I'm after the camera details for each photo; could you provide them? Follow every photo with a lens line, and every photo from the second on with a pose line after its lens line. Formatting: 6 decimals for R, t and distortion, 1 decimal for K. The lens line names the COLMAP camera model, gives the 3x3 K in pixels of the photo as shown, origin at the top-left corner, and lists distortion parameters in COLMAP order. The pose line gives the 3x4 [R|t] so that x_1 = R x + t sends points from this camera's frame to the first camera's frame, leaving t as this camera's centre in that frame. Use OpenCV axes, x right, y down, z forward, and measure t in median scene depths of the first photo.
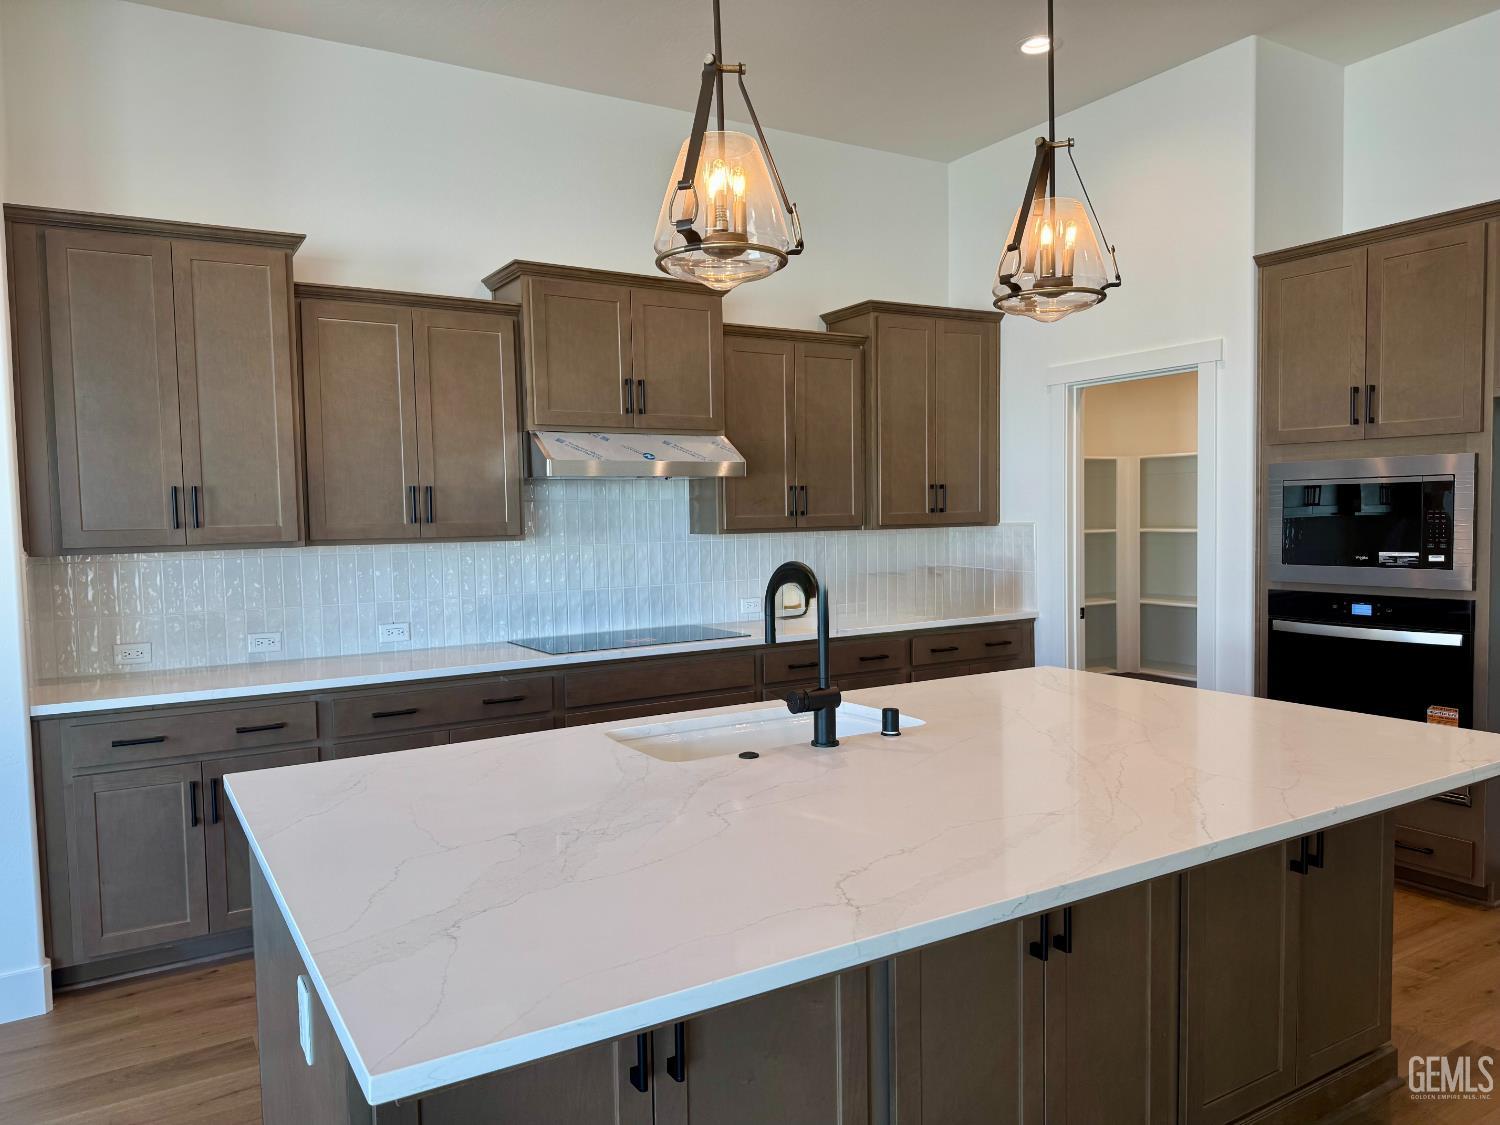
lens RADIAL K [[1046.2, 0, 746.5], [0, 1046.2, 585.1], [0, 0, 1]] dist [0.006873, -0.007812]
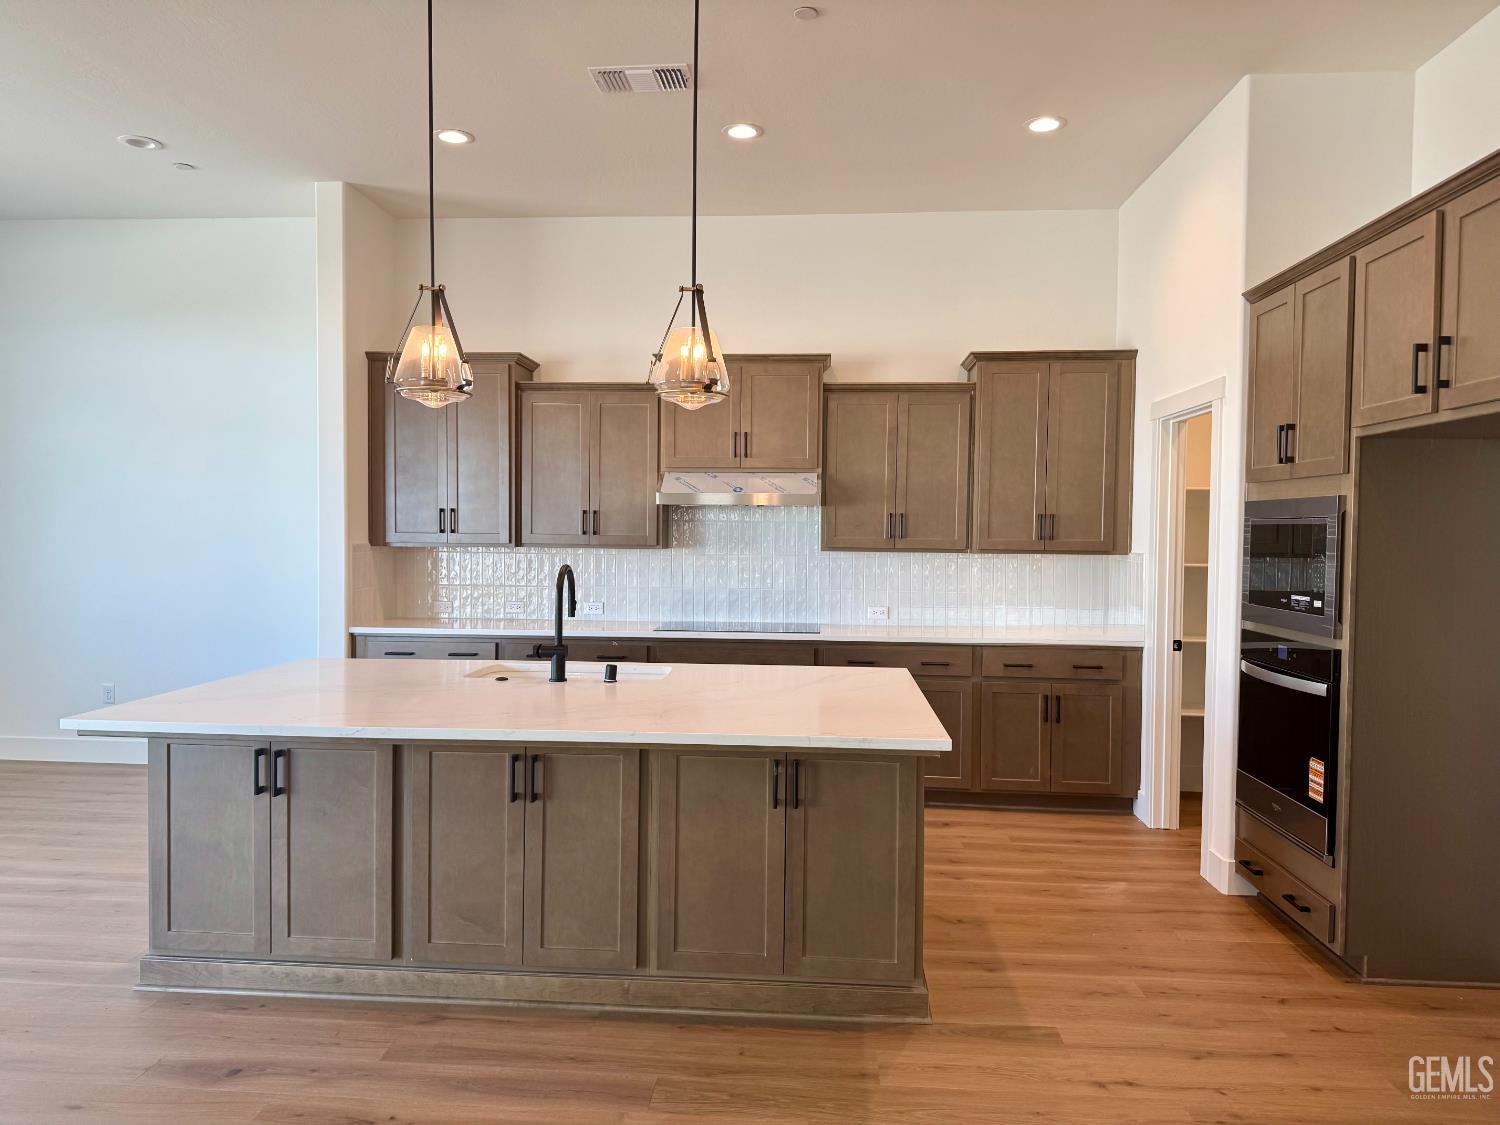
lens RADIAL K [[1046.2, 0, 735.3], [0, 1046.2, 565.2], [0, 0, 1]] dist [0.006873, -0.007812]
pose [[0.809933, 0.046896, -0.584644, 0.653356], [-0.065292, 0.997812, -0.010415, -0.012930], [0.582876, 0.046608, 0.811223, -0.076463]]
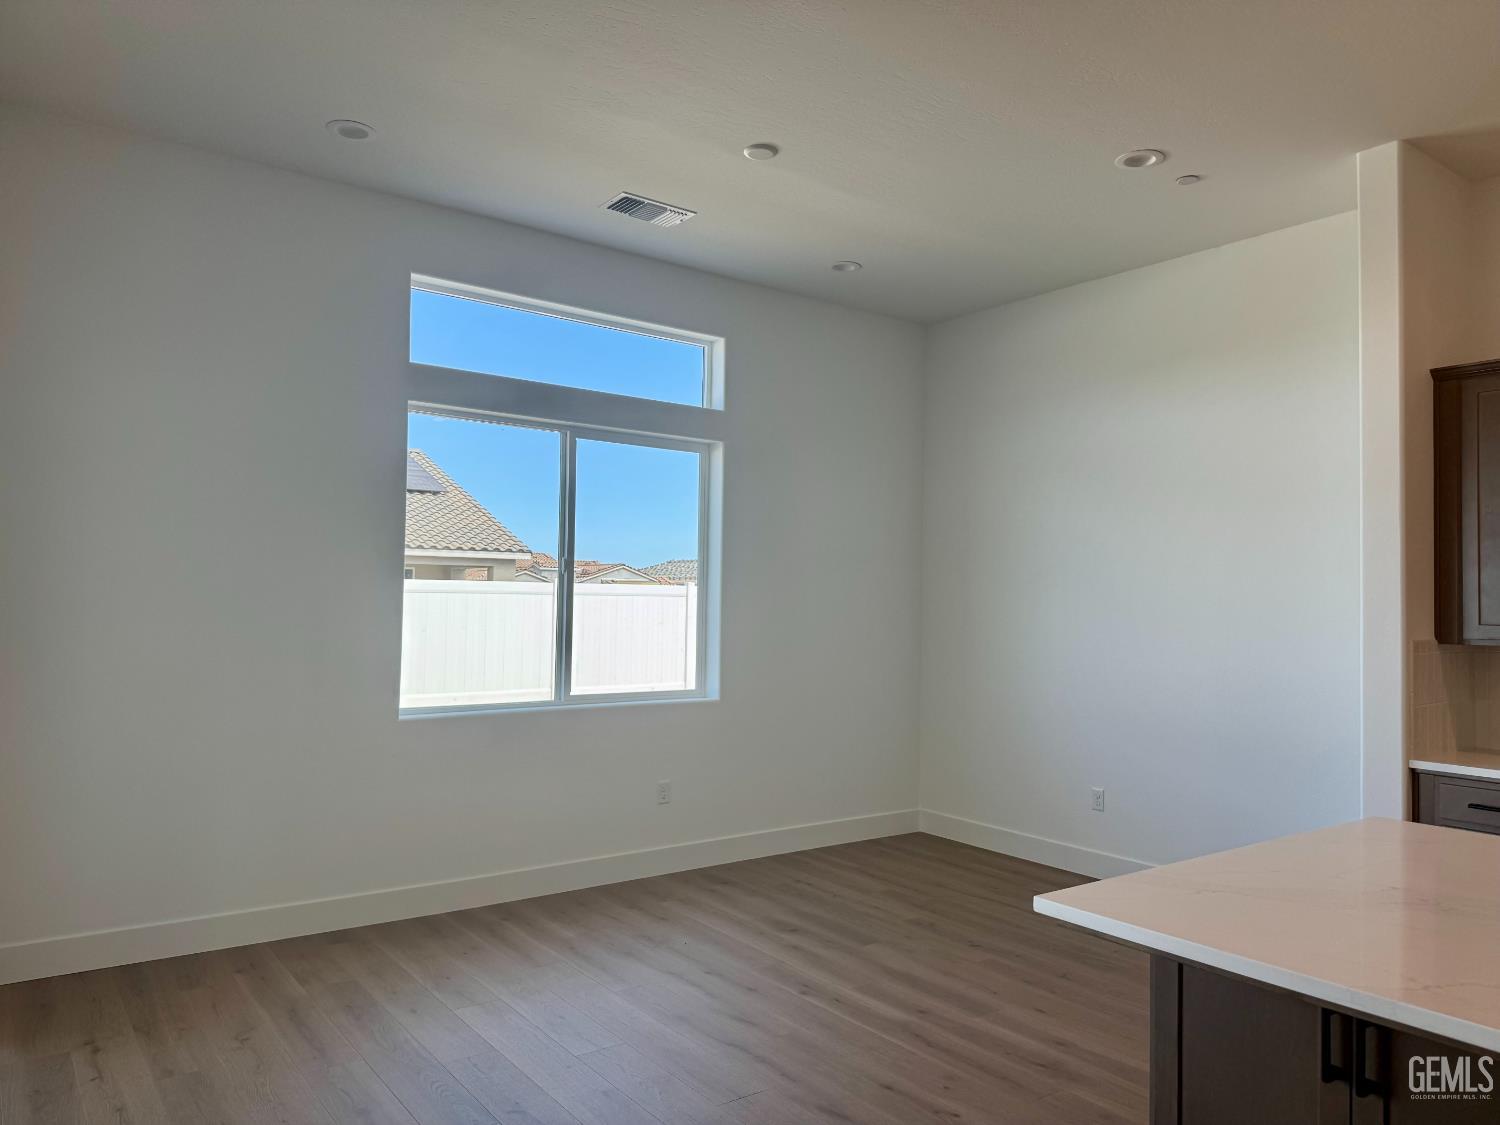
lens RADIAL K [[1046.2, 0, 745.4], [0, 1046.2, 565.3], [0, 0, 1]] dist [0.006873, -0.007812]
pose [[0.081621, -0.012545, -0.996585, 0.375031], [-0.083930, 0.996283, -0.019415, -0.020675], [0.993123, 0.085228, 0.080264, 0.040290]]
